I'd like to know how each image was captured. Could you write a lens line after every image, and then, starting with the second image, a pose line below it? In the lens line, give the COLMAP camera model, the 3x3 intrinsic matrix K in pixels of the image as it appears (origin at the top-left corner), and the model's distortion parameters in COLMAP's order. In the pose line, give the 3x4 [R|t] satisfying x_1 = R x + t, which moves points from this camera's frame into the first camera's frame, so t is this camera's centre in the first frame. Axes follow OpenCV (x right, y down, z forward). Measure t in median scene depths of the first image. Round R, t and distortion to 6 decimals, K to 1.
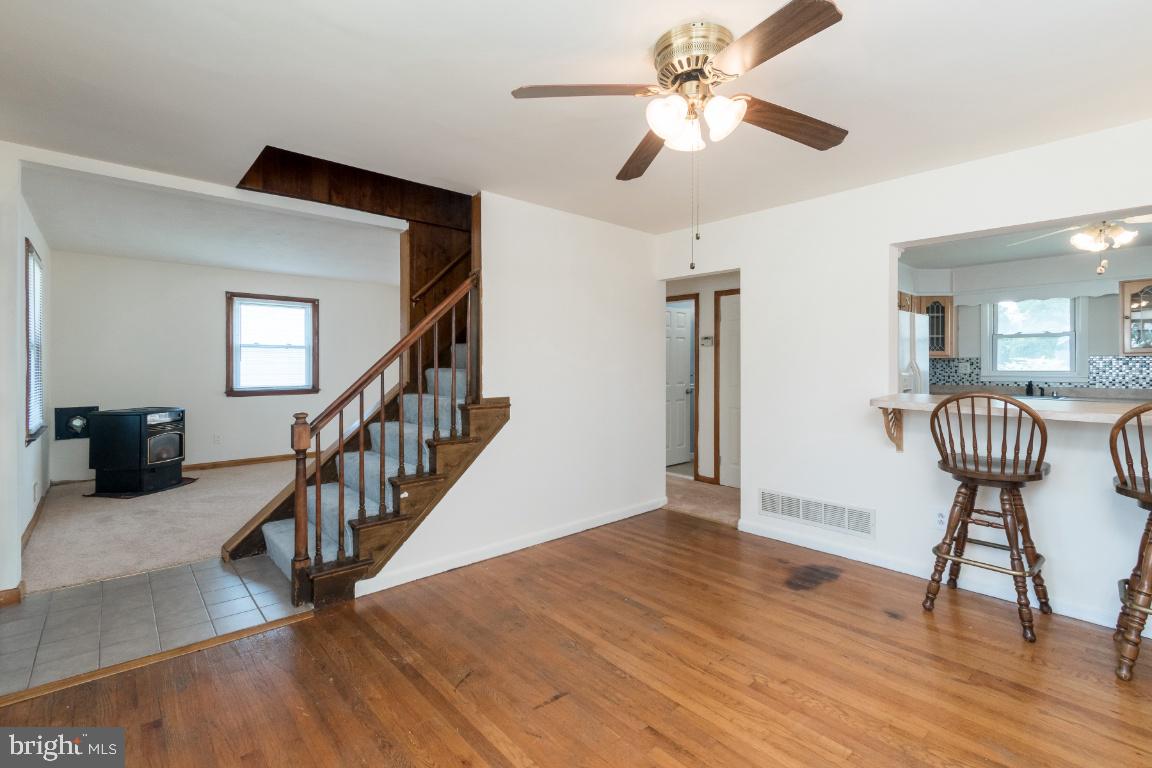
lens RADIAL K [[524.9, 0, 575.4], [0, 524.9, 369.2], [0, 0, 1]] dist [0.005992, -0.000652]
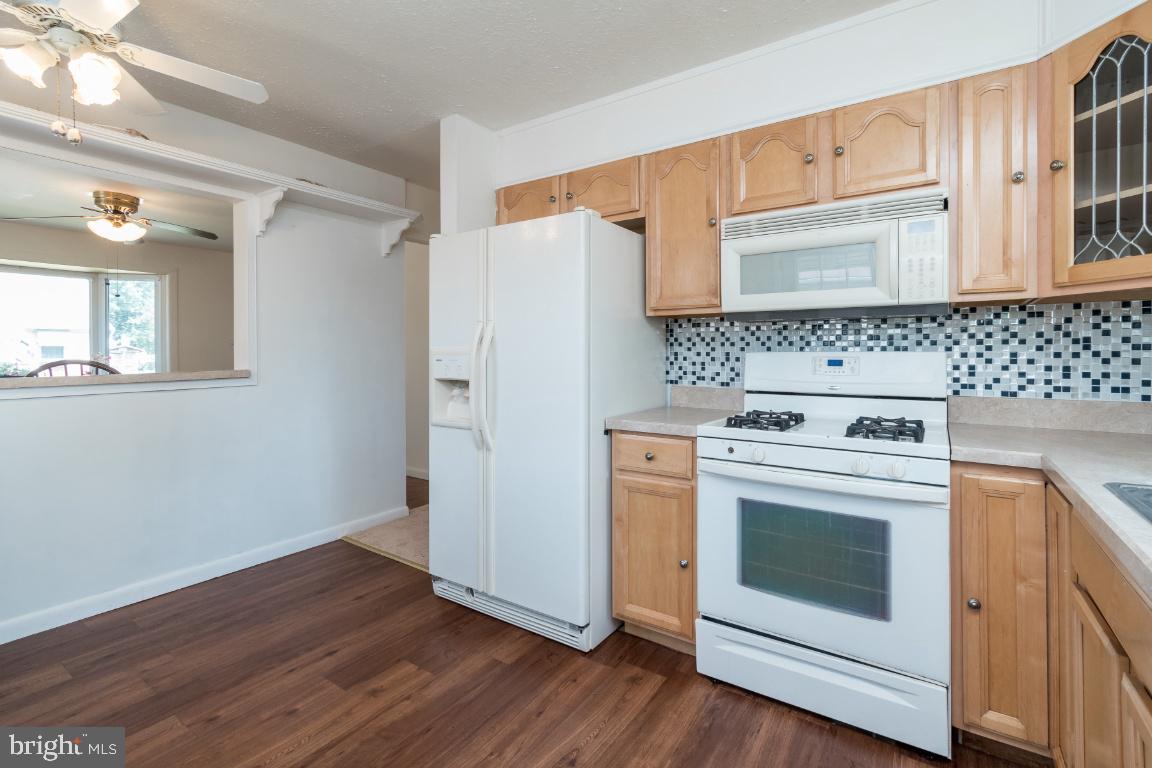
lens RADIAL K [[524.9, 0, 580.3], [0, 524.9, 353.7], [0, 0, 1]] dist [0.005992, -0.000652]
pose [[0.235810, -0.003240, -0.971794, 0.851721], [-0.001863, 0.999991, -0.003786, 0.006710], [0.971797, 0.002703, 0.235801, 0.722458]]
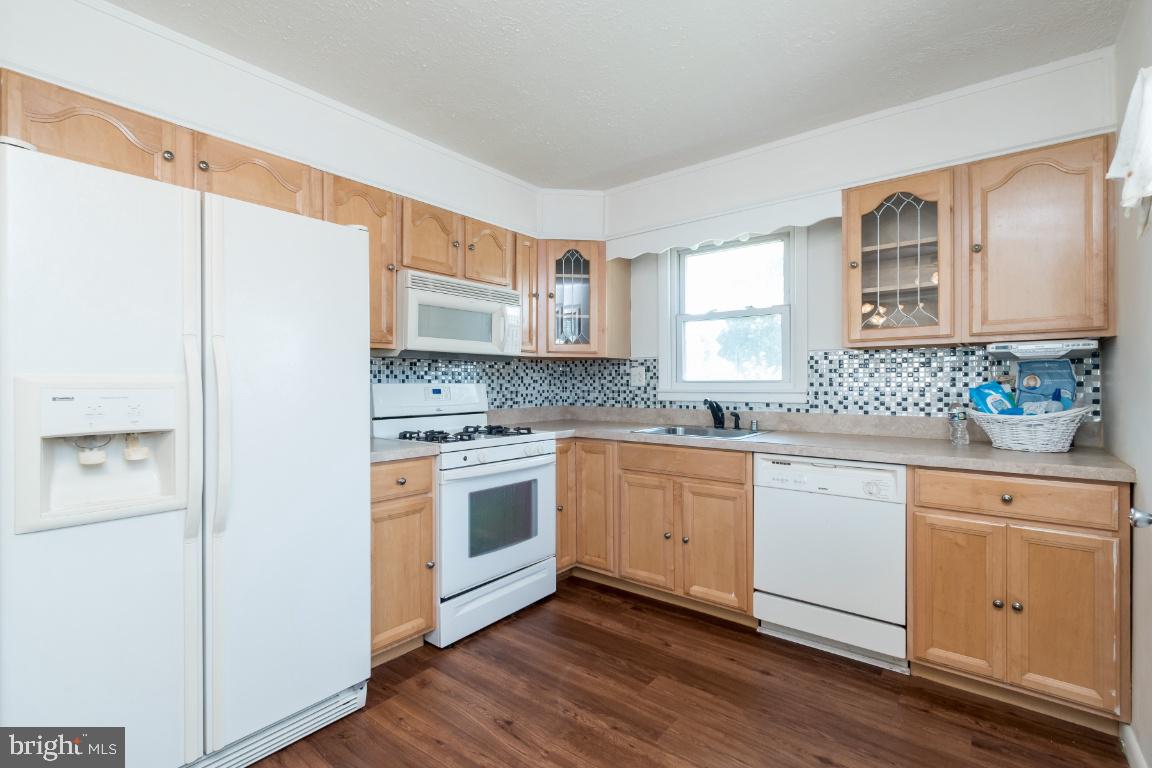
lens RADIAL K [[524.9, 0, 572.1], [0, 524.9, 384.5], [0, 0, 1]] dist [0.005992, -0.000652]
pose [[0.988515, -0.005542, 0.151019, 0.603837], [0.005779, 0.999983, -0.001130, 0.006080], [-0.151010, 0.001989, 0.988530, 0.479497]]
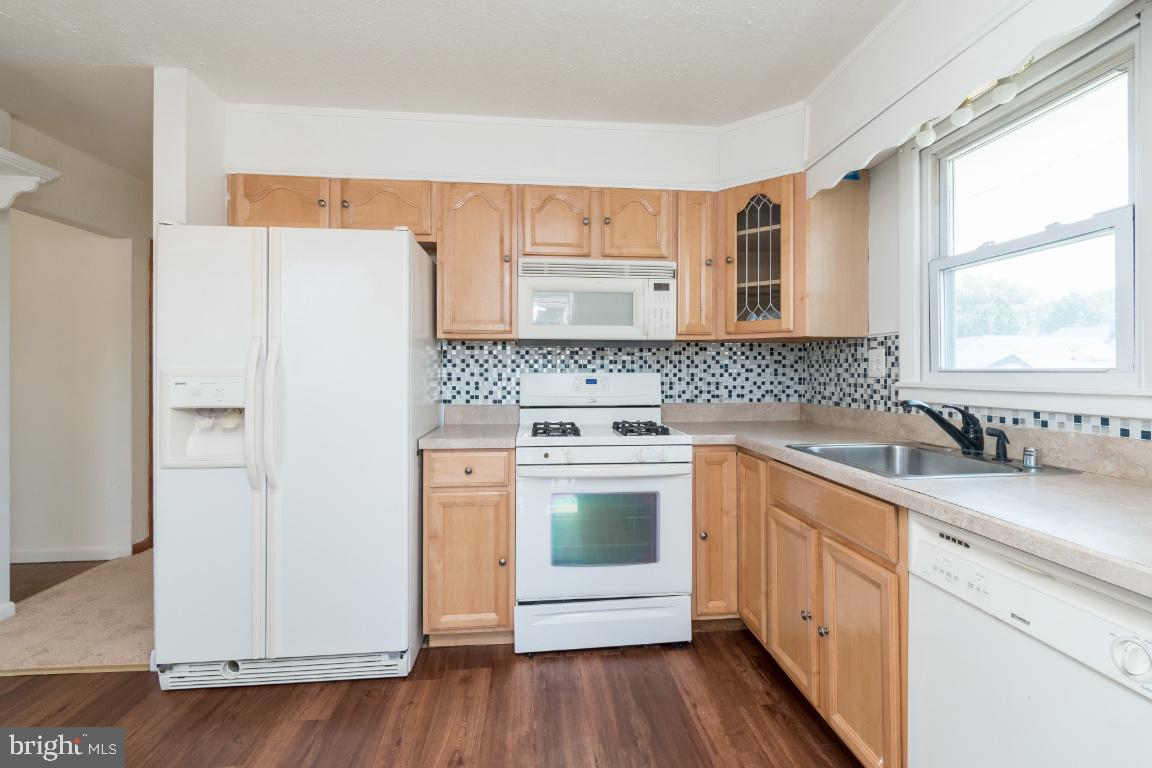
lens RADIAL K [[524.9, 0, 583.9], [0, 524.9, 373.1], [0, 0, 1]] dist [0.005992, -0.000652]
pose [[0.801147, -0.002634, -0.598462, 0.815977], [0.000853, 0.999994, -0.003259, 0.005472], [0.598467, 0.002100, 0.801145, 0.606546]]
